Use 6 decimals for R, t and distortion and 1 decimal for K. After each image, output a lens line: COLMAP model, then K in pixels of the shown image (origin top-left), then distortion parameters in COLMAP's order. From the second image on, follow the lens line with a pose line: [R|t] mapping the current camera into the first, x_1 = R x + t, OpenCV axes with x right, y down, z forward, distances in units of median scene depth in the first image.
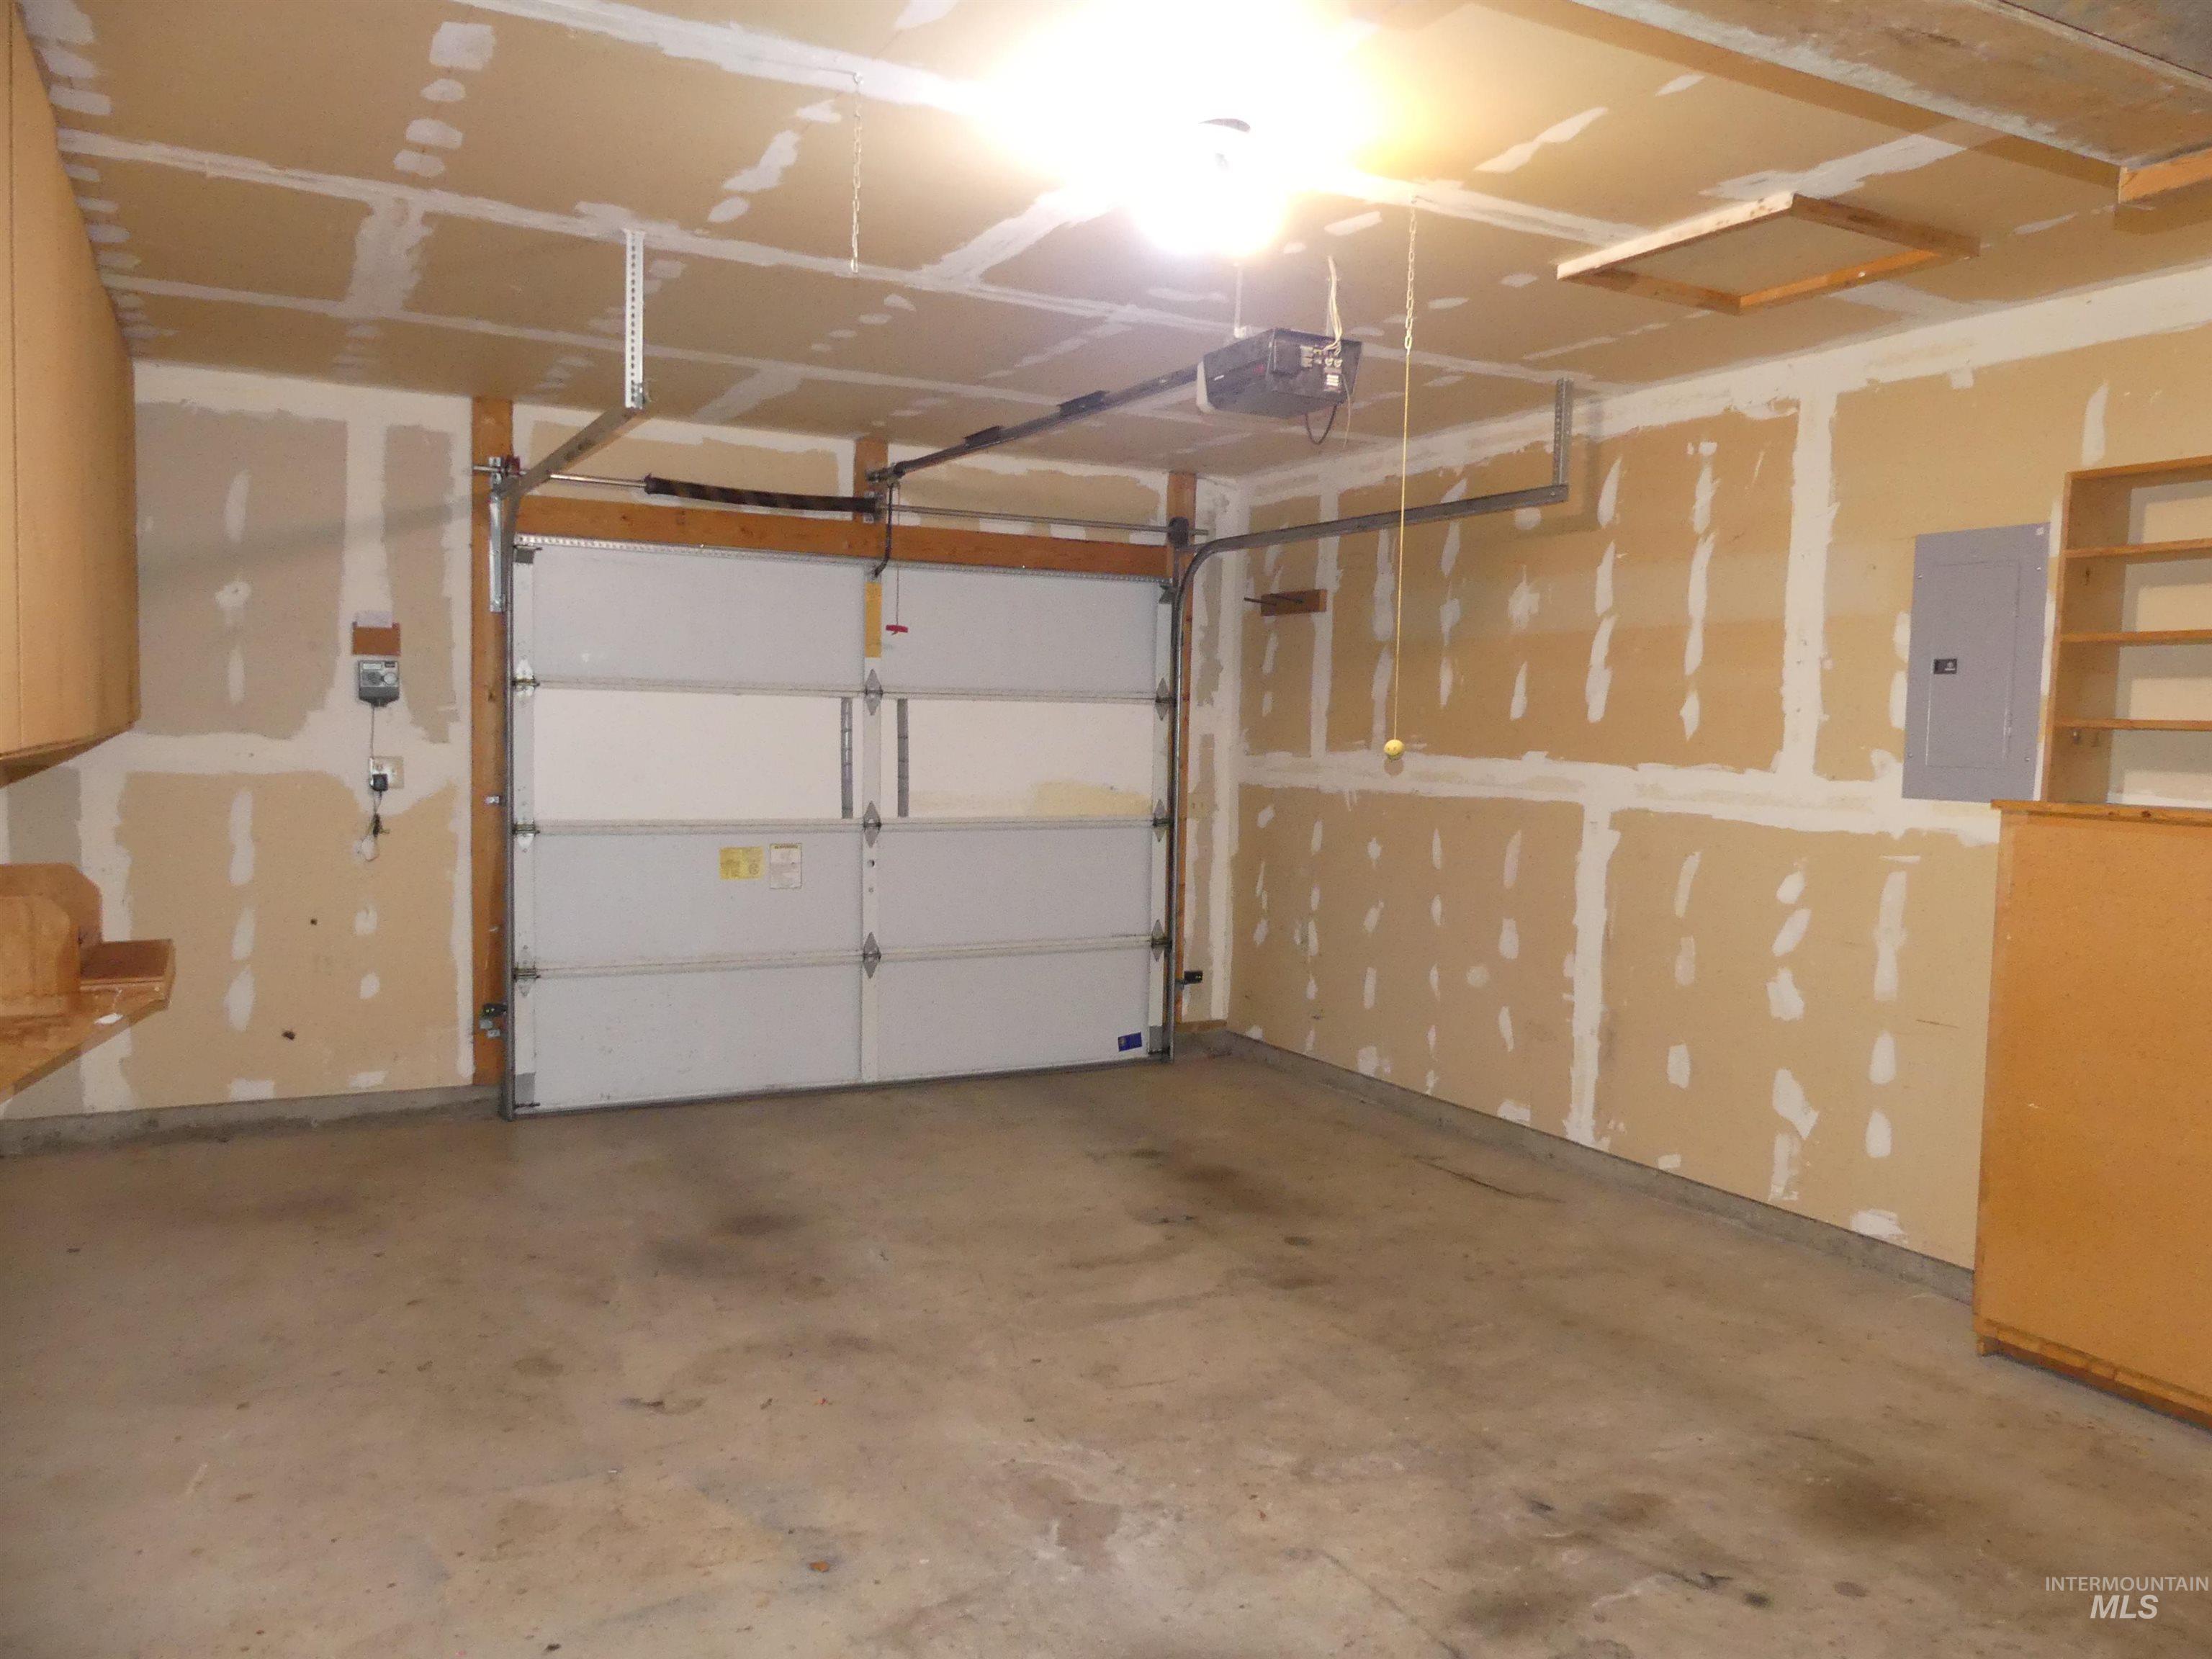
lens RADIAL K [[1649.1, 0, 1109.2], [0, 1649.1, 841.6], [0, 0, 1]] dist [-0.033343, 0.035752]
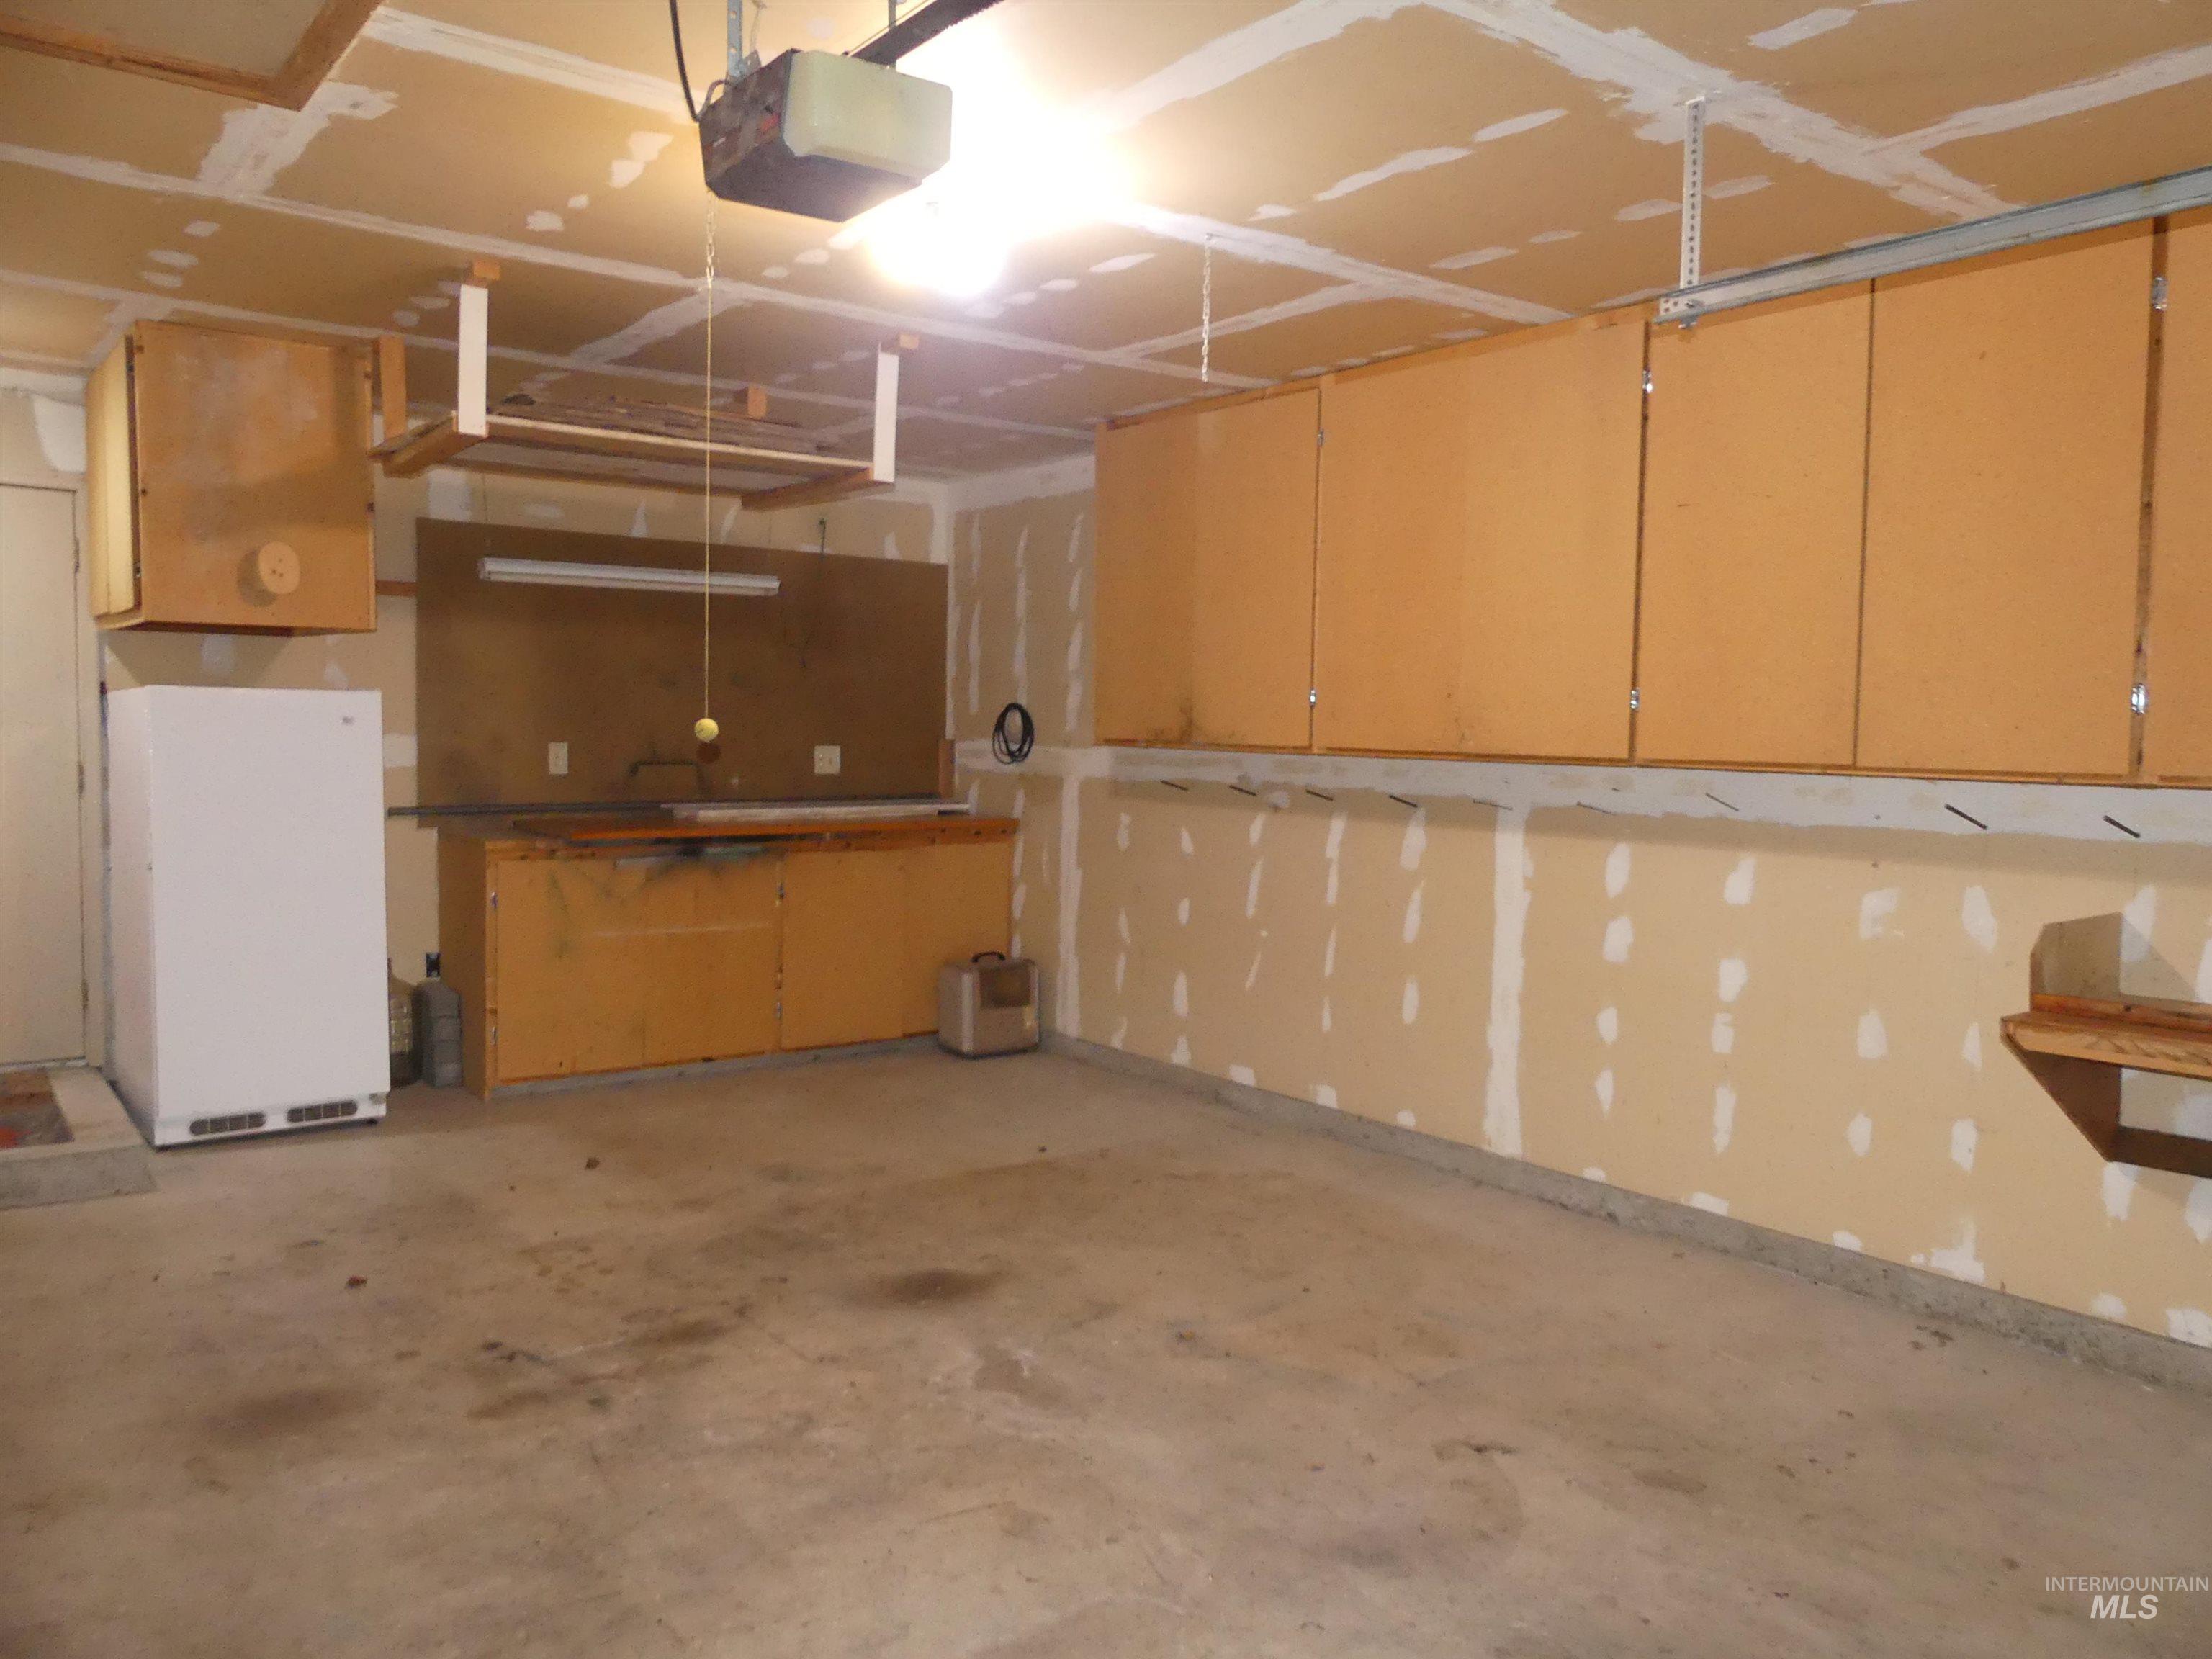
lens RADIAL K [[1649.1, 0, 1110.7], [0, 1649.1, 818.8], [0, 0, 1]] dist [-0.033343, 0.035752]
pose [[-0.986161, -0.031449, -0.162781, 0.111092], [-0.051498, 0.991382, 0.120454, -0.135403], [0.157590, 0.127170, -0.979282, 2.047740]]
